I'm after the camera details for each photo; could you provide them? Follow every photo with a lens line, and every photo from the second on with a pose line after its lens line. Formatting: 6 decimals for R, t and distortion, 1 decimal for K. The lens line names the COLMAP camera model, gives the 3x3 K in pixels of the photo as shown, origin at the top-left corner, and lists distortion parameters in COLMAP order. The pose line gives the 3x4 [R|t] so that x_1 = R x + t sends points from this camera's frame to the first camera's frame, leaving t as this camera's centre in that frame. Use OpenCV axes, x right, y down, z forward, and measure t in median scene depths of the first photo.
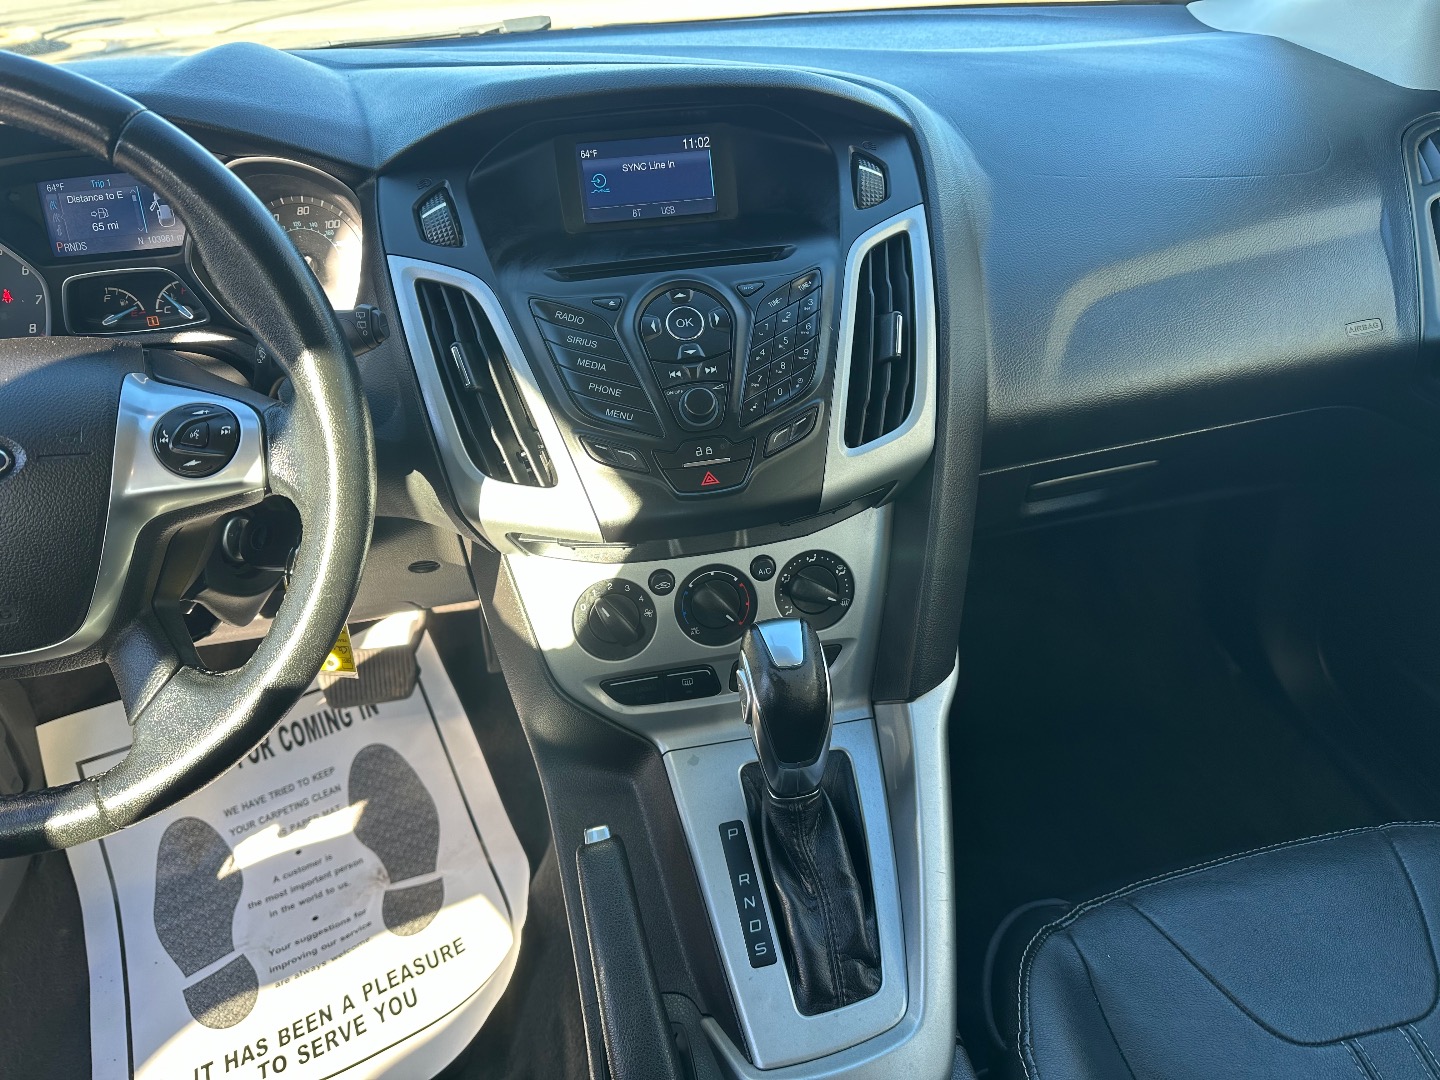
lens RADIAL K [[972.9, 0, 720.9], [0, 972.9, 523.1], [0, 0, 1]] dist [0.044211, -0.095942]
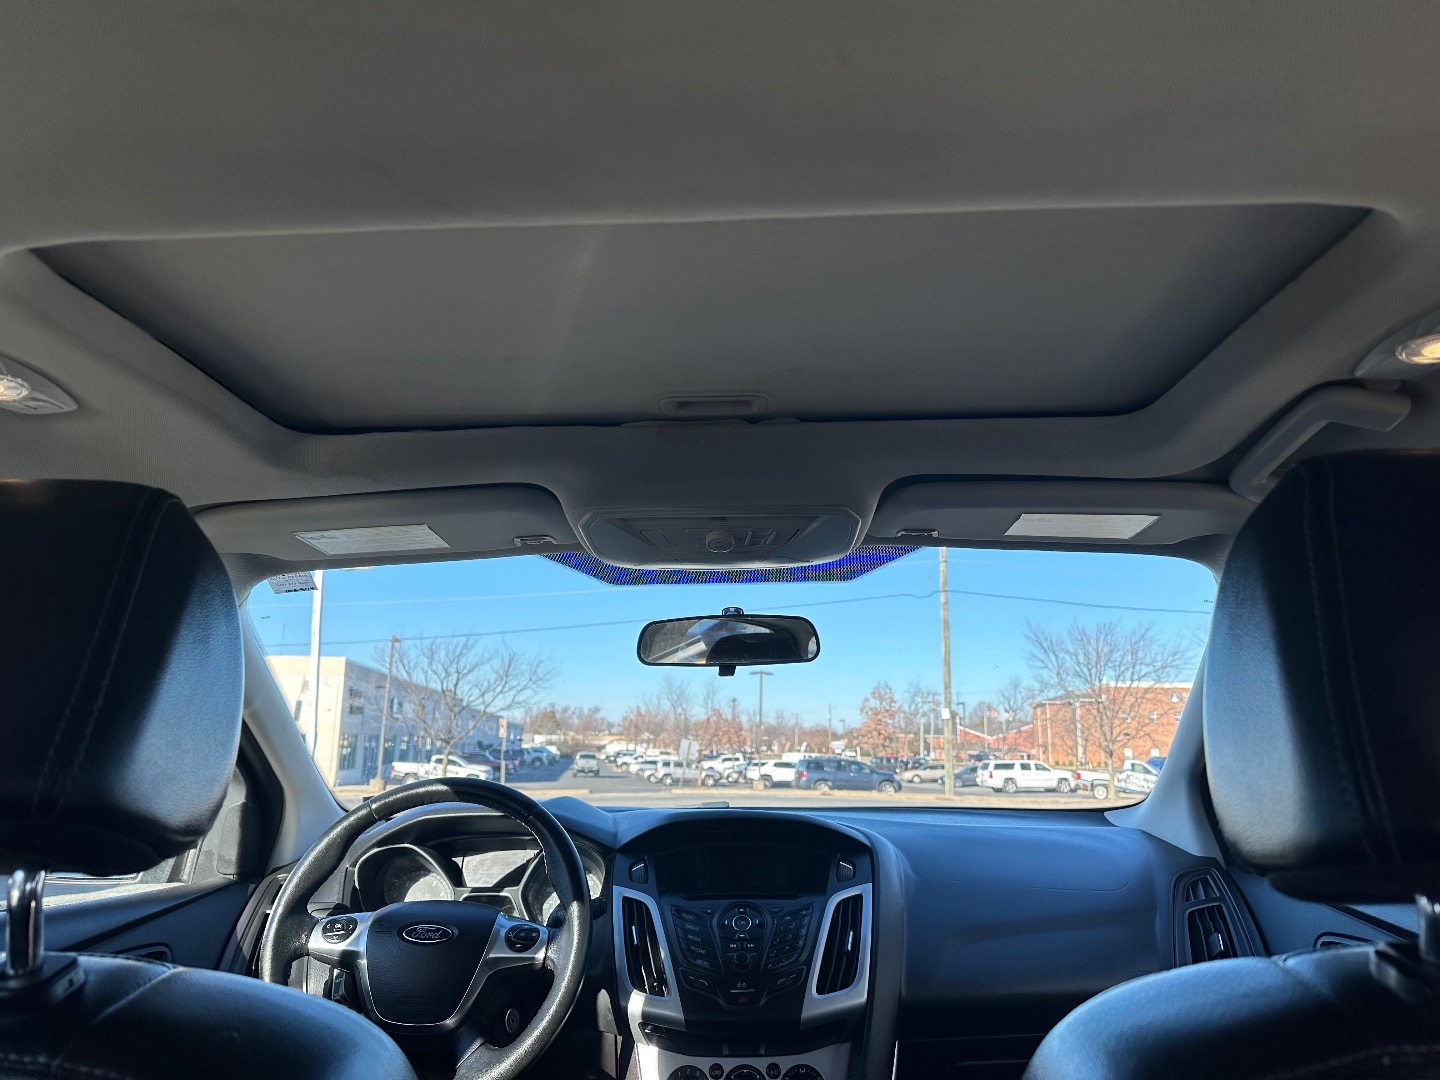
lens RADIAL K [[1013.7, 0, 725.3], [0, 1013.7, 572.8], [0, 0, 1]] dist [0.125144, -0.002939]
pose [[0.975257, -0.010826, -0.220807, 0.415599], [-0.138805, 0.747394, -0.649719, 0.658405], [0.172064, 0.664293, 0.727399, -1.084116]]
